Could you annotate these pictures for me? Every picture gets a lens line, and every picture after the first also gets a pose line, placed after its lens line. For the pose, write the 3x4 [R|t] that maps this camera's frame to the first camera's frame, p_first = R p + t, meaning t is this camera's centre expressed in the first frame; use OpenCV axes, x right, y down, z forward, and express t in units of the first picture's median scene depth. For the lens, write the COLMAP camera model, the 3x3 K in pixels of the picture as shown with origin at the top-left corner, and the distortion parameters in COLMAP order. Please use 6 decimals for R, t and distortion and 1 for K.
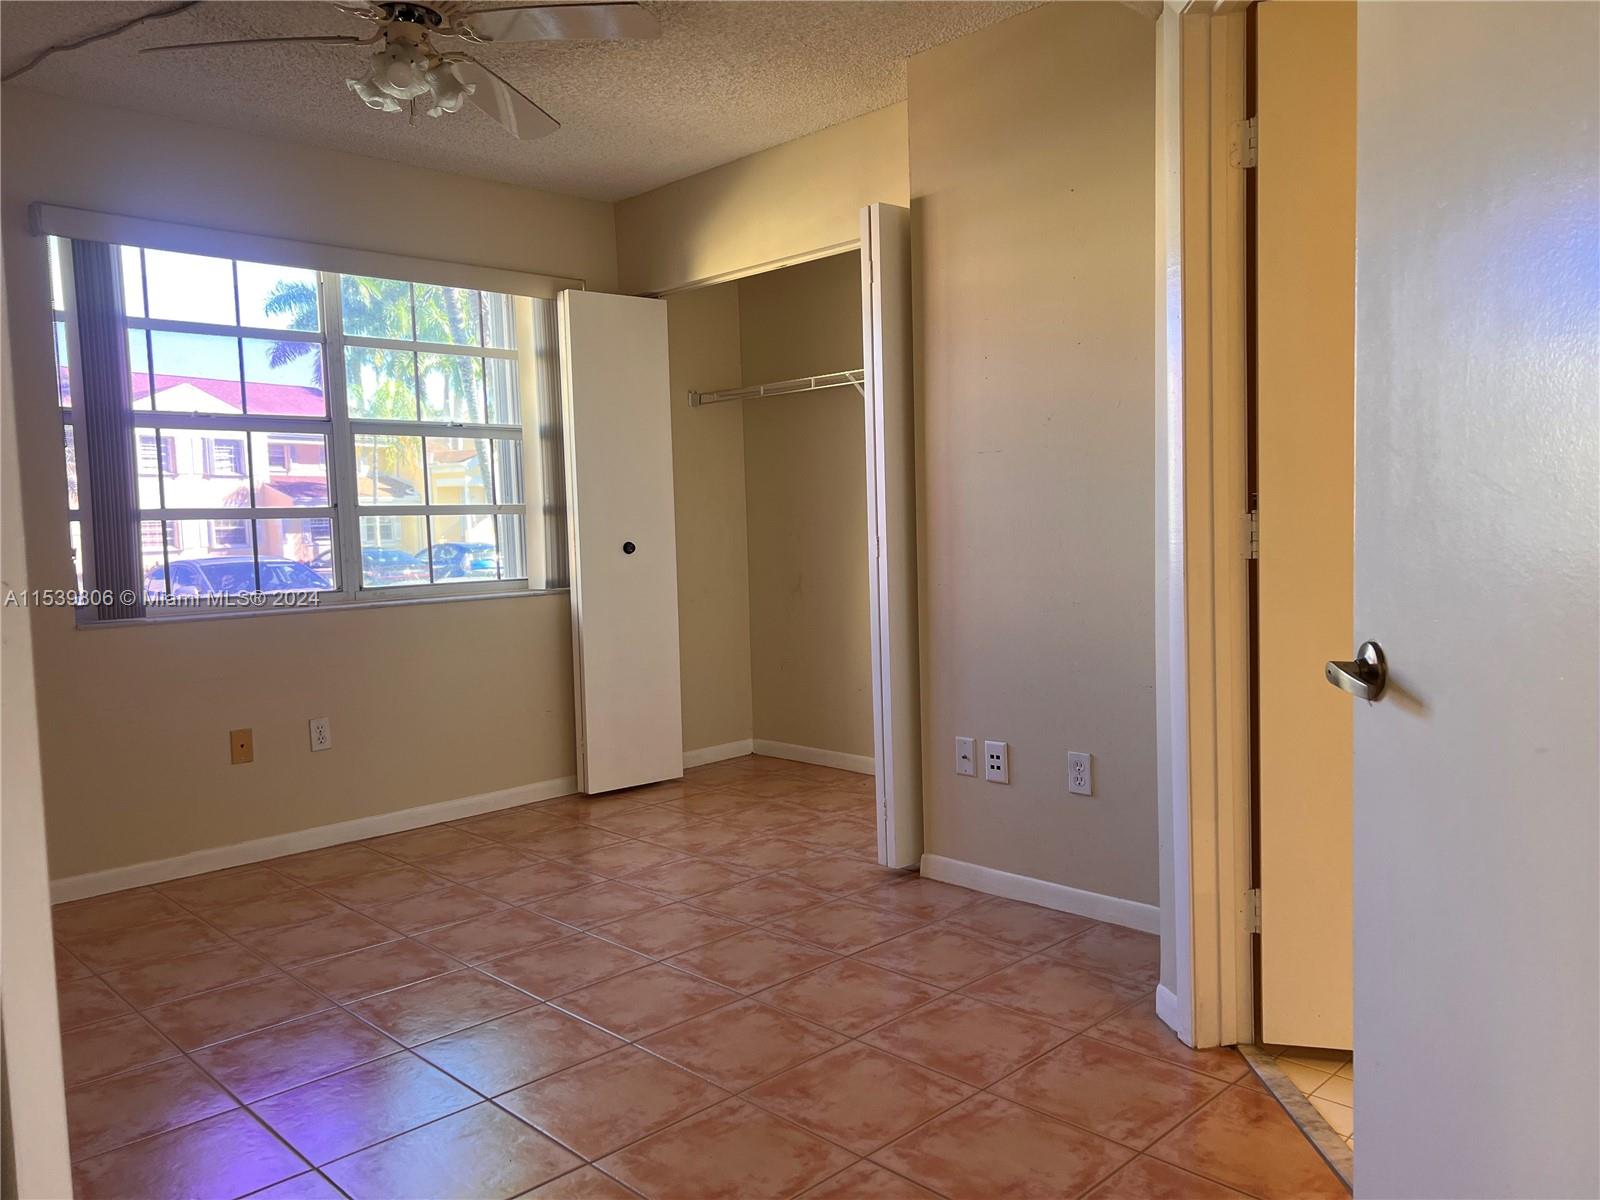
lens RADIAL K [[1202.5, 0, 798.3], [0, 1202.5, 603.0], [0, 0, 1]] dist [0.011723, 0.002268]
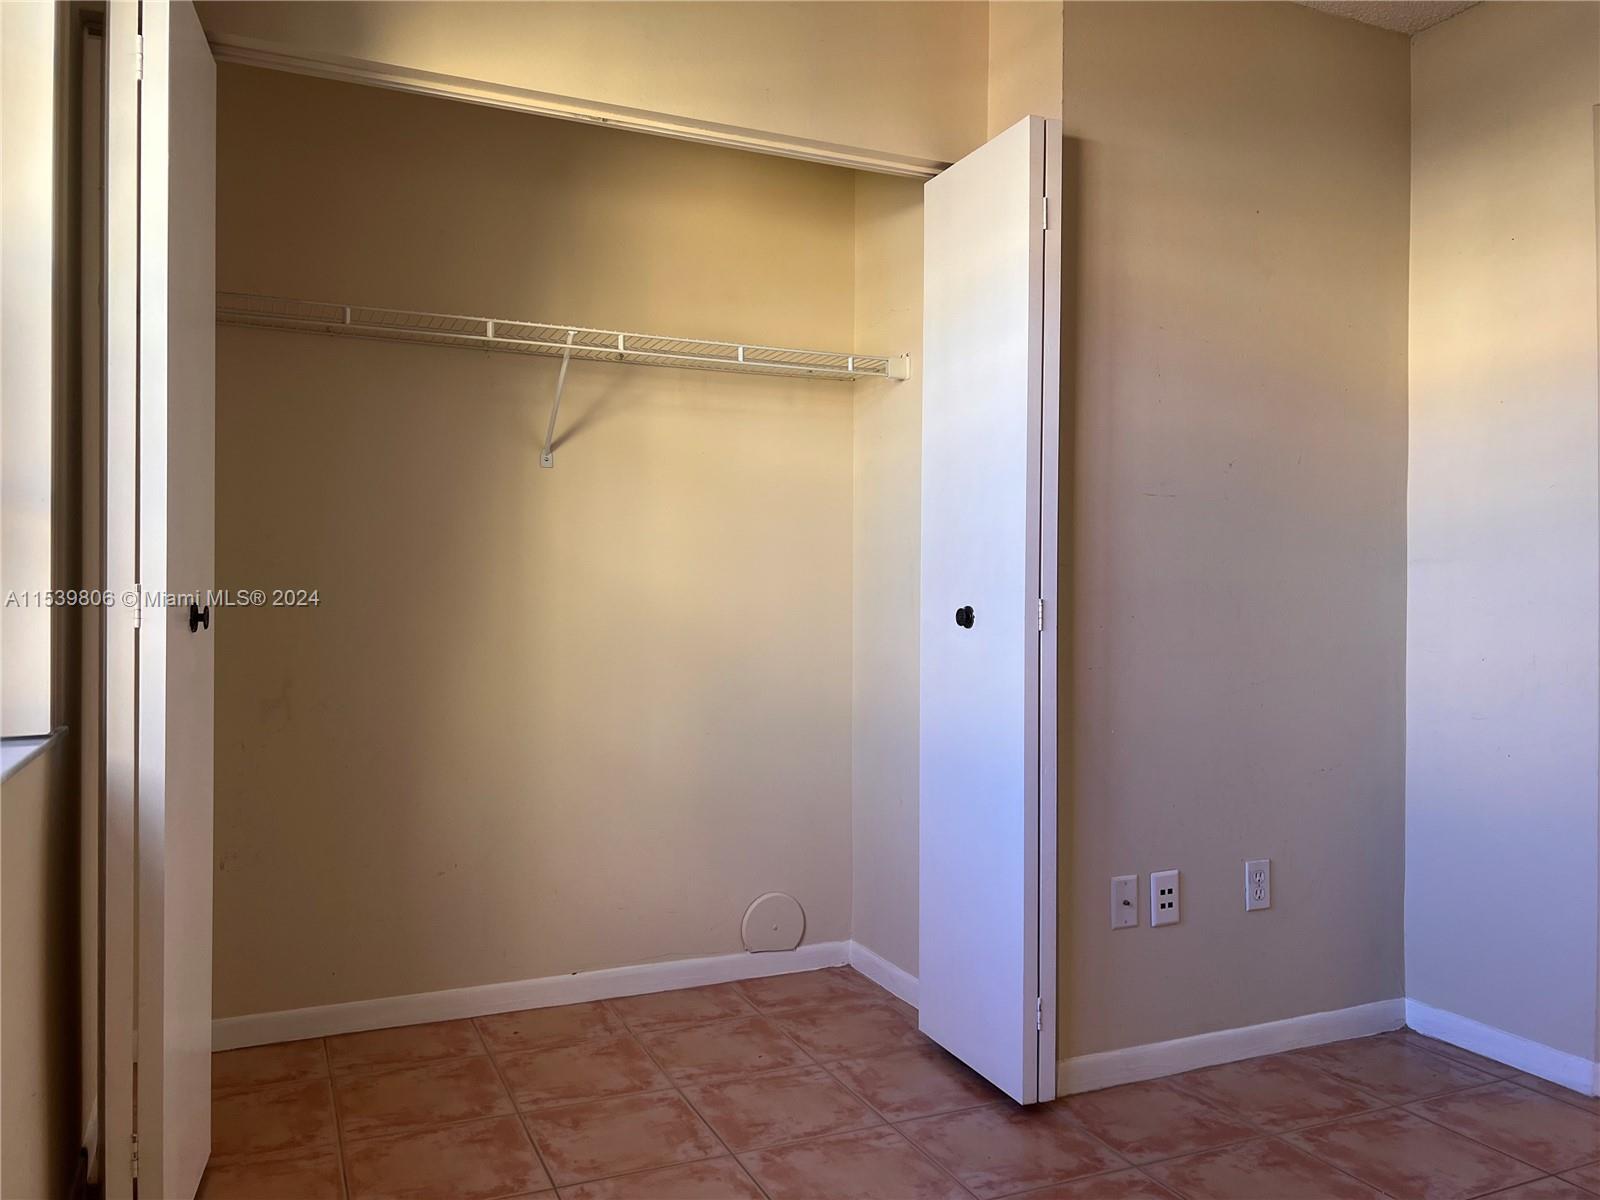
lens RADIAL K [[1202.5, 0, 800.5], [0, 1202.5, 591.4], [0, 0, 1]] dist [0.011723, 0.002268]
pose [[0.343624, 0.029578, 0.938641, -0.648048], [0.048927, 0.997583, -0.049347, -0.037503], [-0.937832, 0.062882, 0.341346, 0.945962]]
